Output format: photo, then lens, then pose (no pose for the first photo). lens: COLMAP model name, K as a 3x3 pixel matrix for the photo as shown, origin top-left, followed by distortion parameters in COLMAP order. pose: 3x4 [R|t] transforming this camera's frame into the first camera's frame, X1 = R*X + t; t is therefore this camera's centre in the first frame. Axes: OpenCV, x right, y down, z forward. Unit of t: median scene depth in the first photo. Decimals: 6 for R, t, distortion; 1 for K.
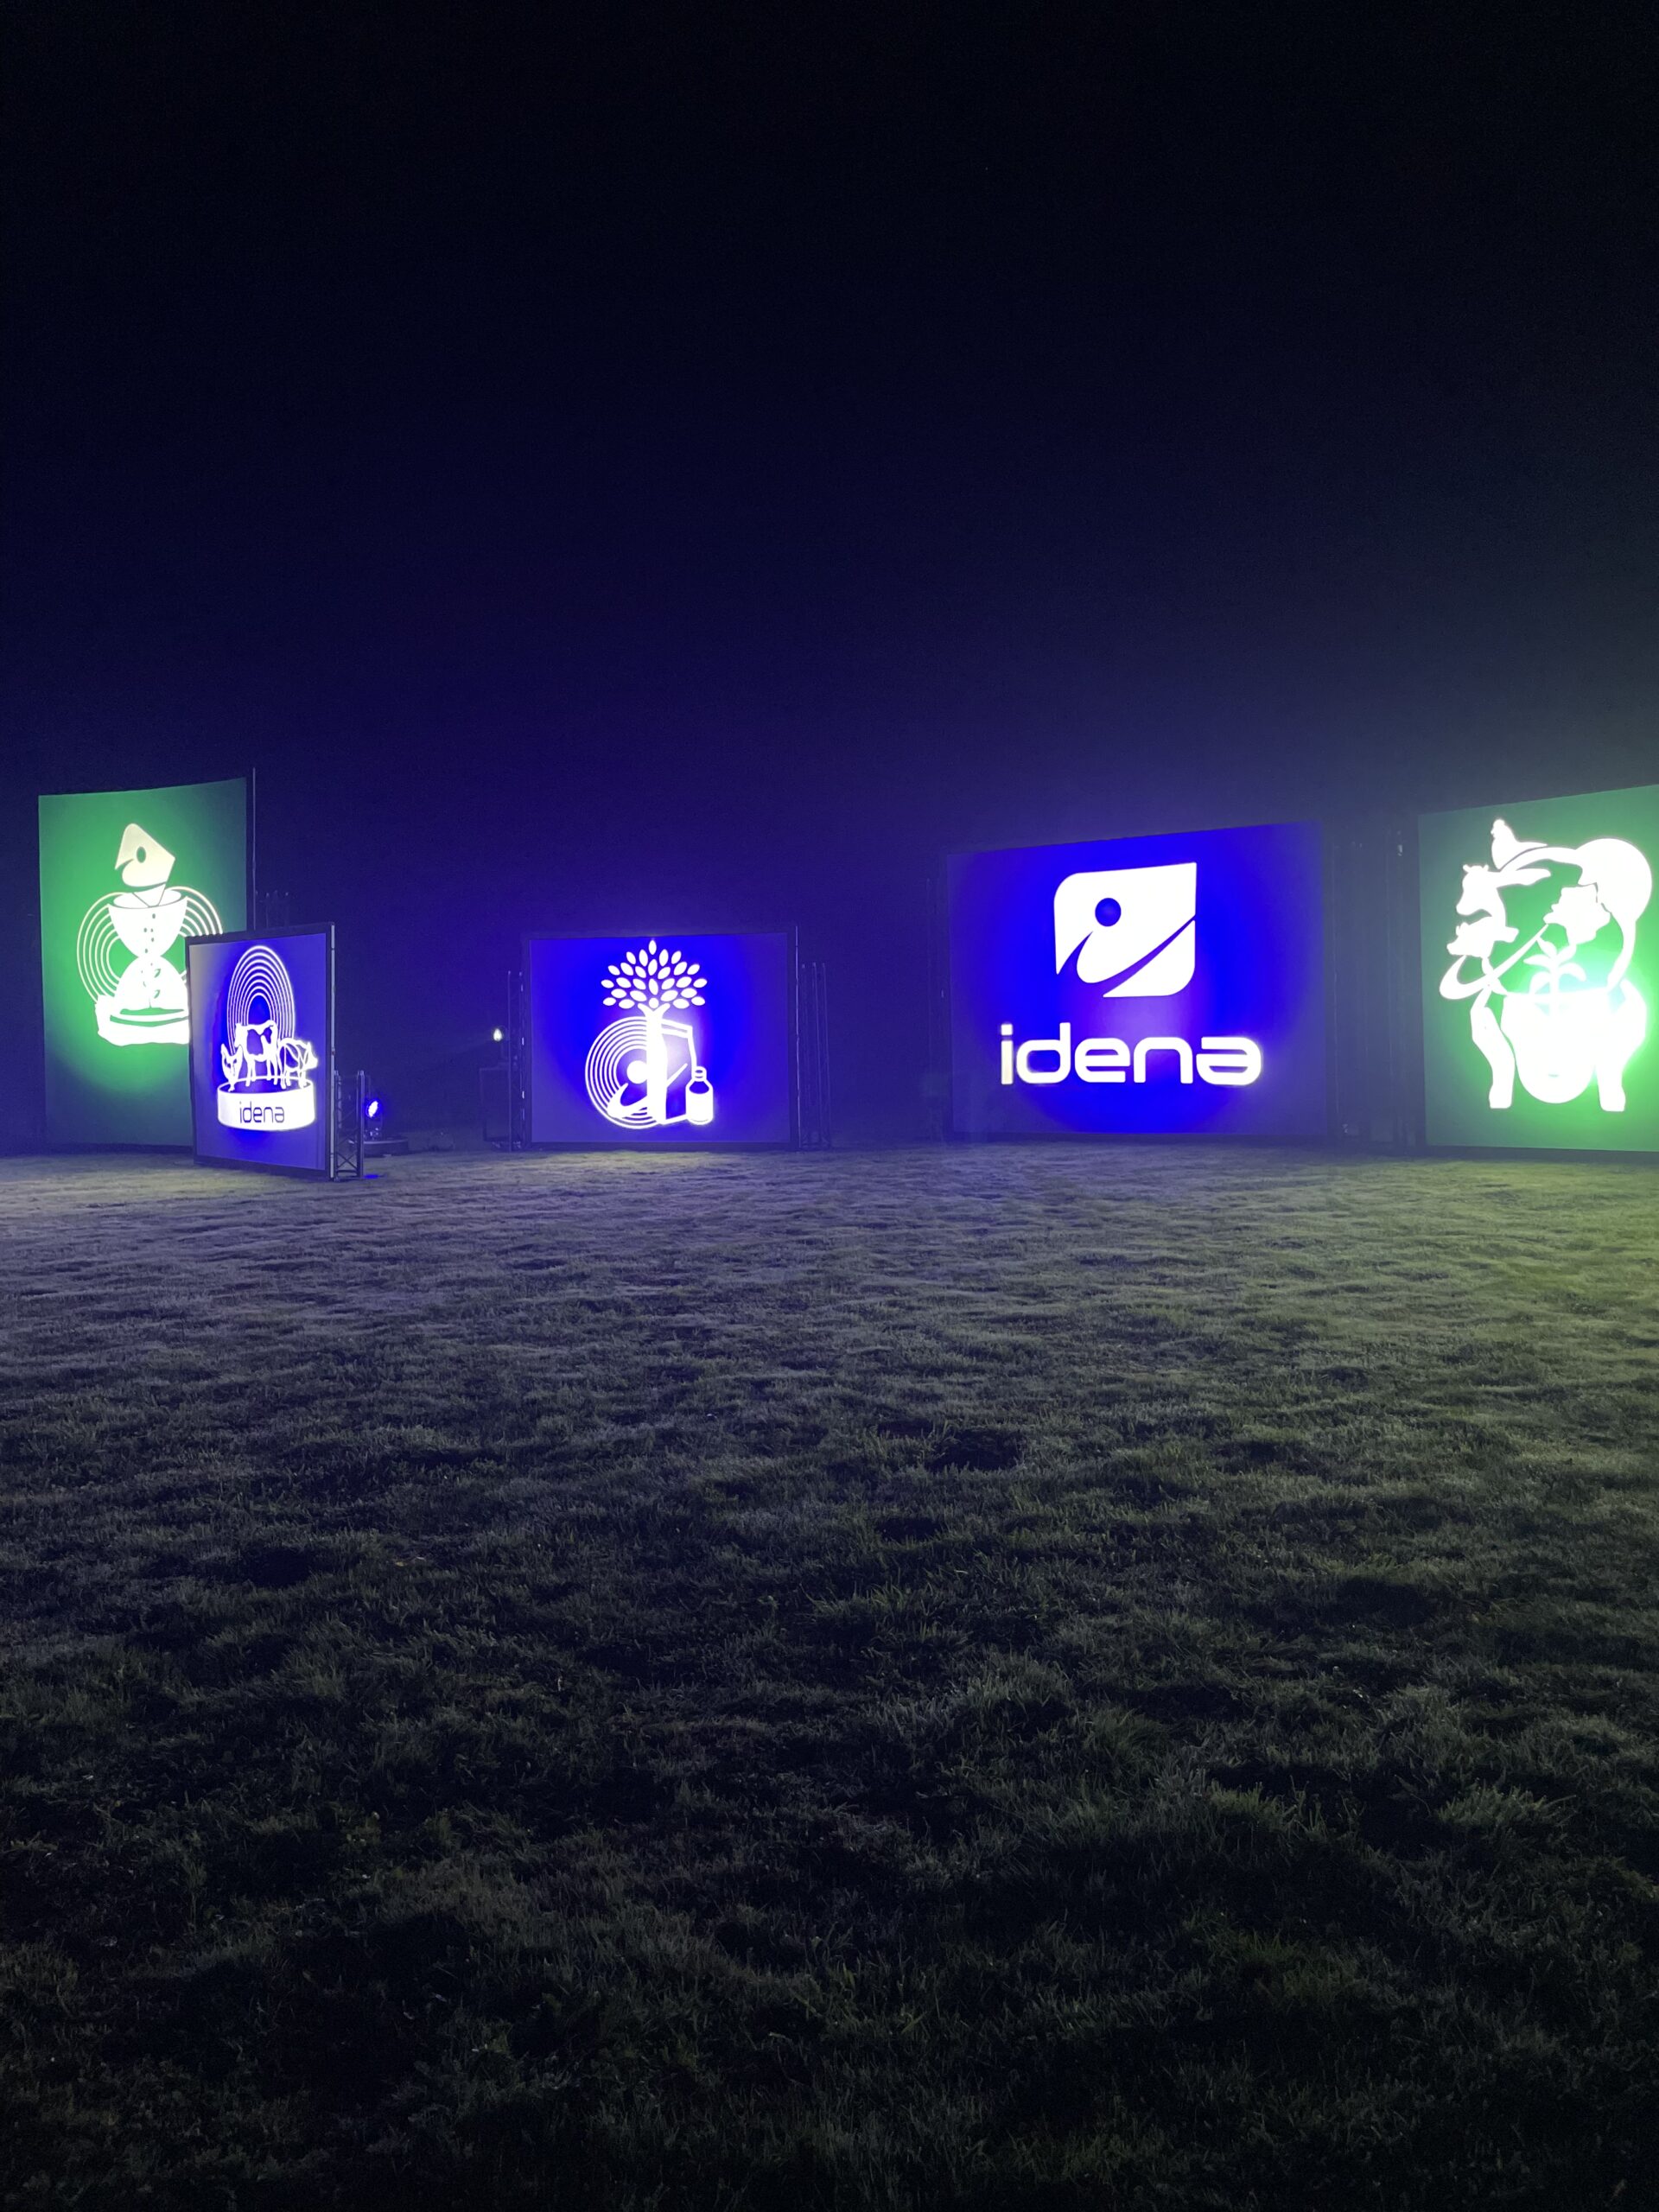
lens RADIAL K [[1662.3, 0, 828.9], [0, 1662.3, 1104.6], [0, 0, 1]] dist [-0.001774, 0.000076]
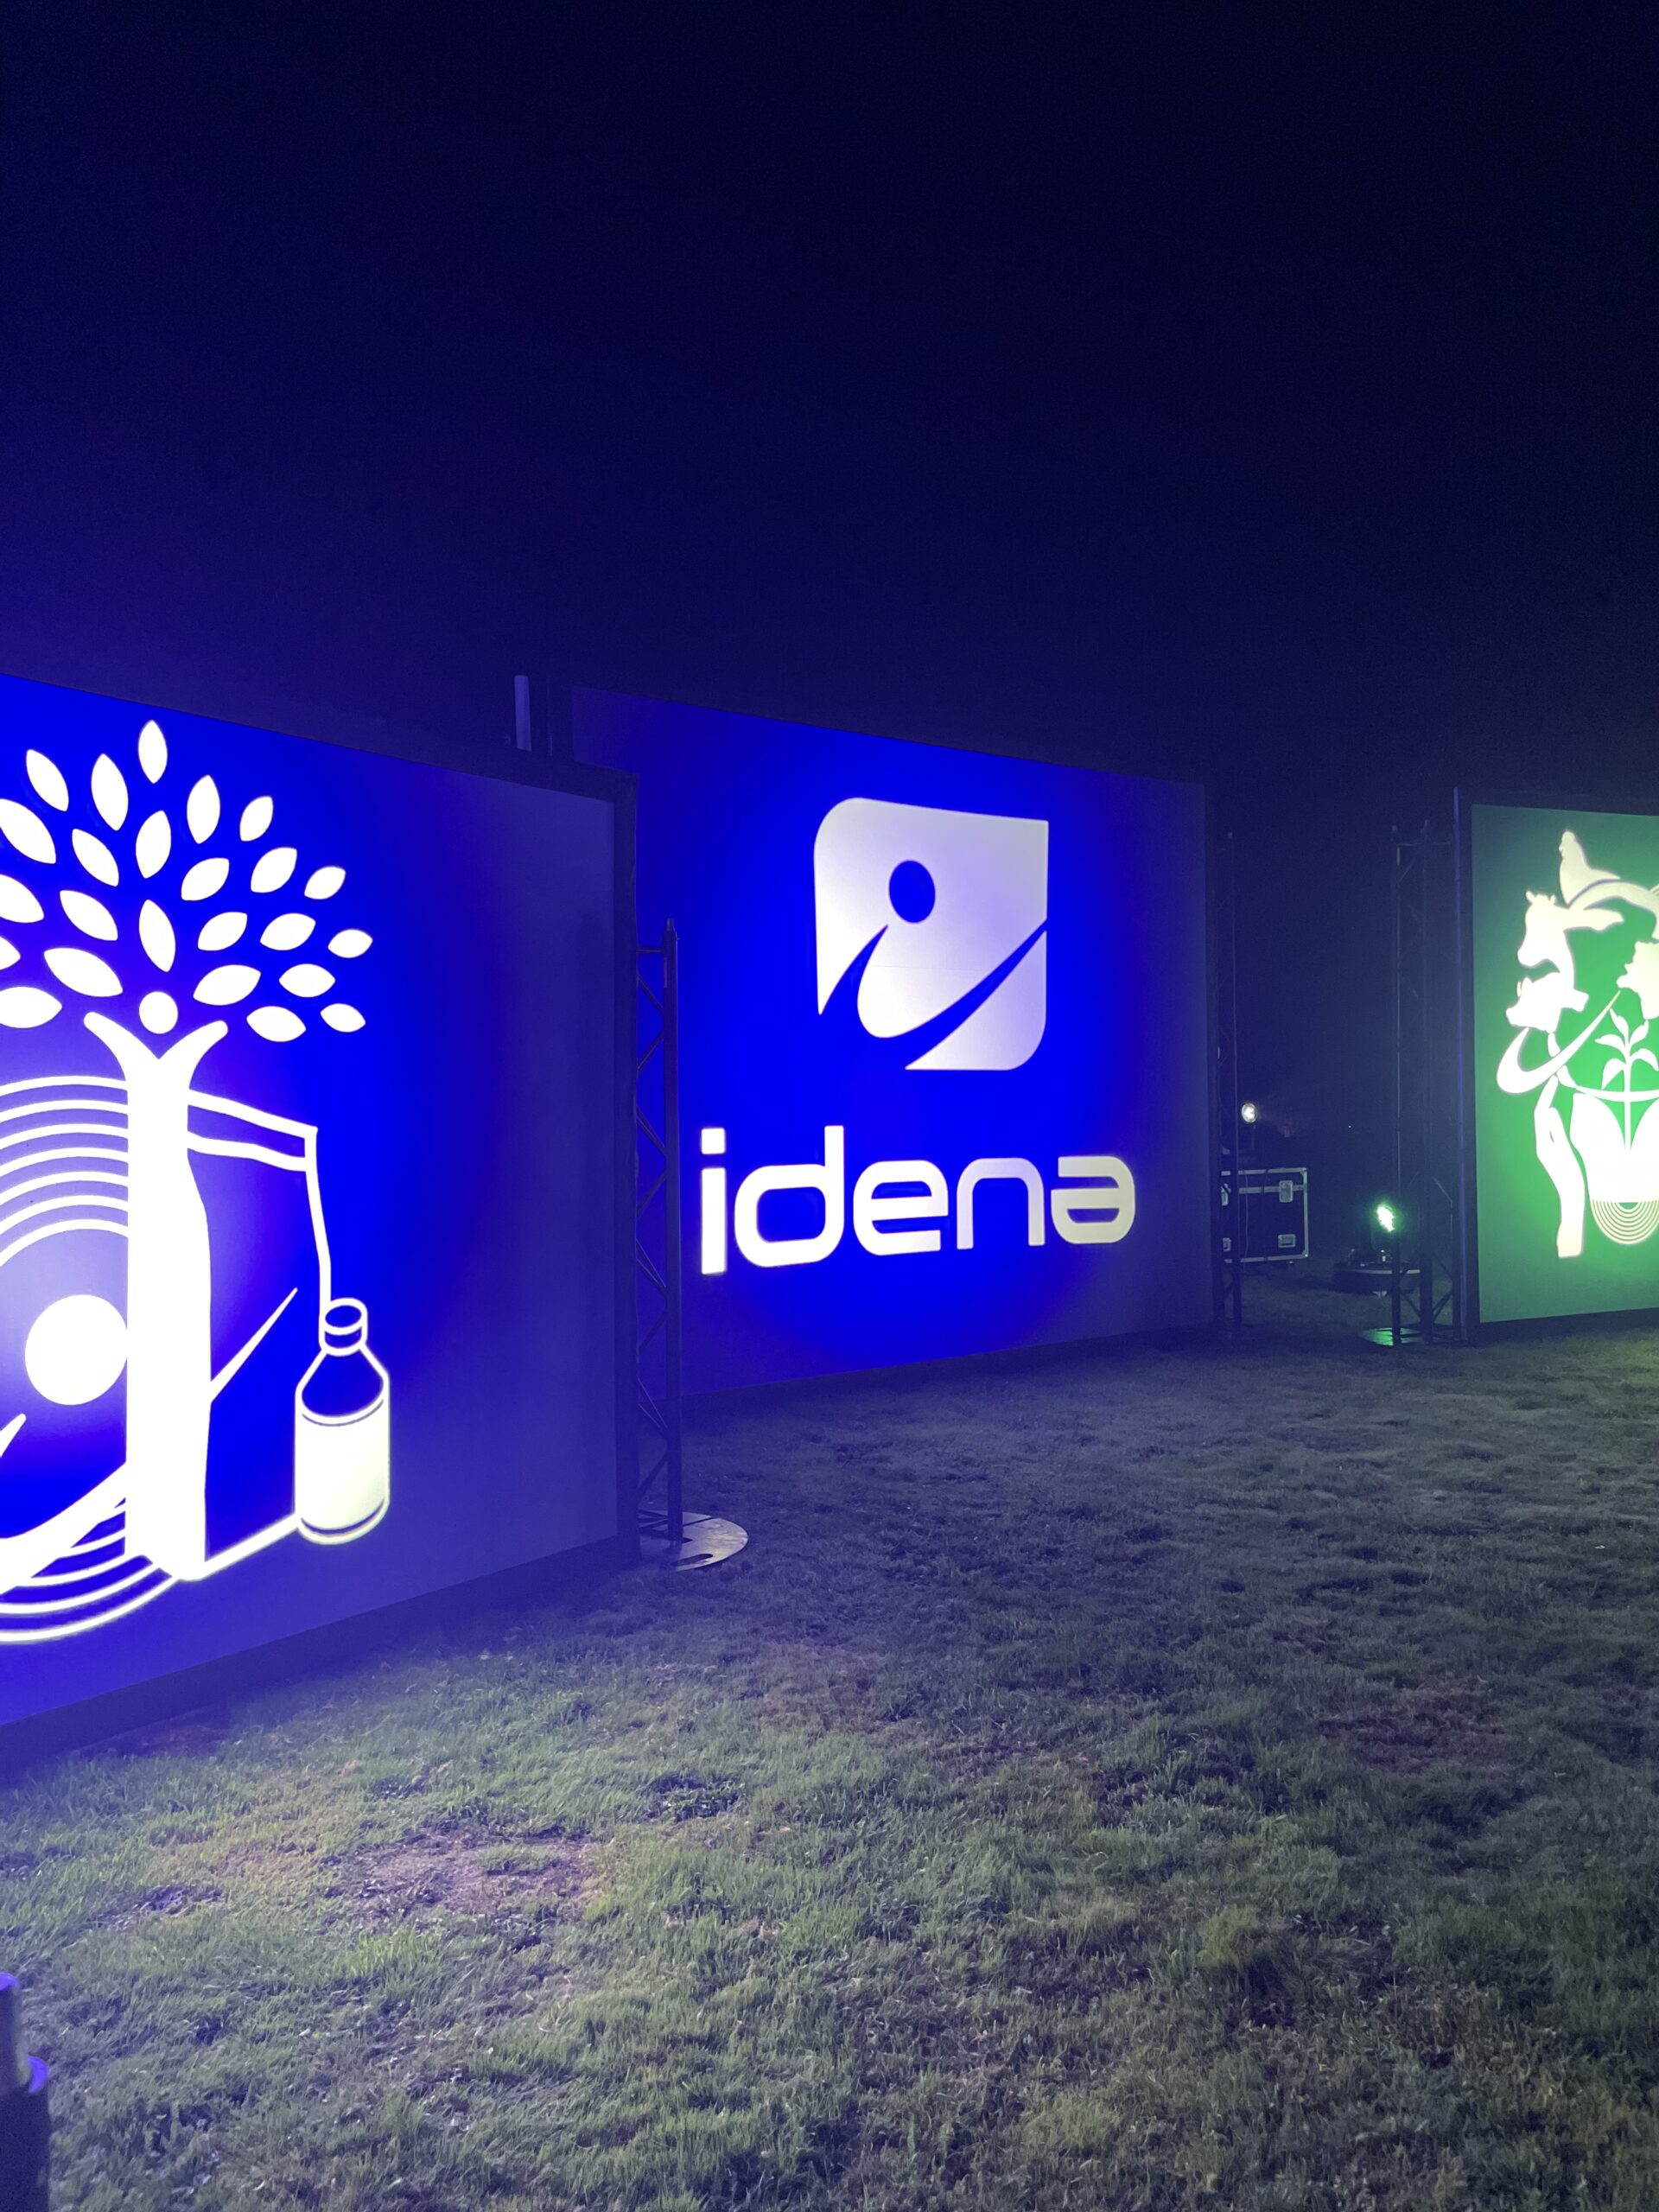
lens RADIAL K [[1662.3, 0, 829.6], [0, 1662.3, 1107.6], [0, 0, 1]] dist [-0.001774, 0.000076]
pose [[0.357365, 0.020188, 0.933747, -0.278410], [0.043901, 0.998298, -0.038385, -0.037931], [-0.932933, 0.054710, 0.355870, 0.862974]]
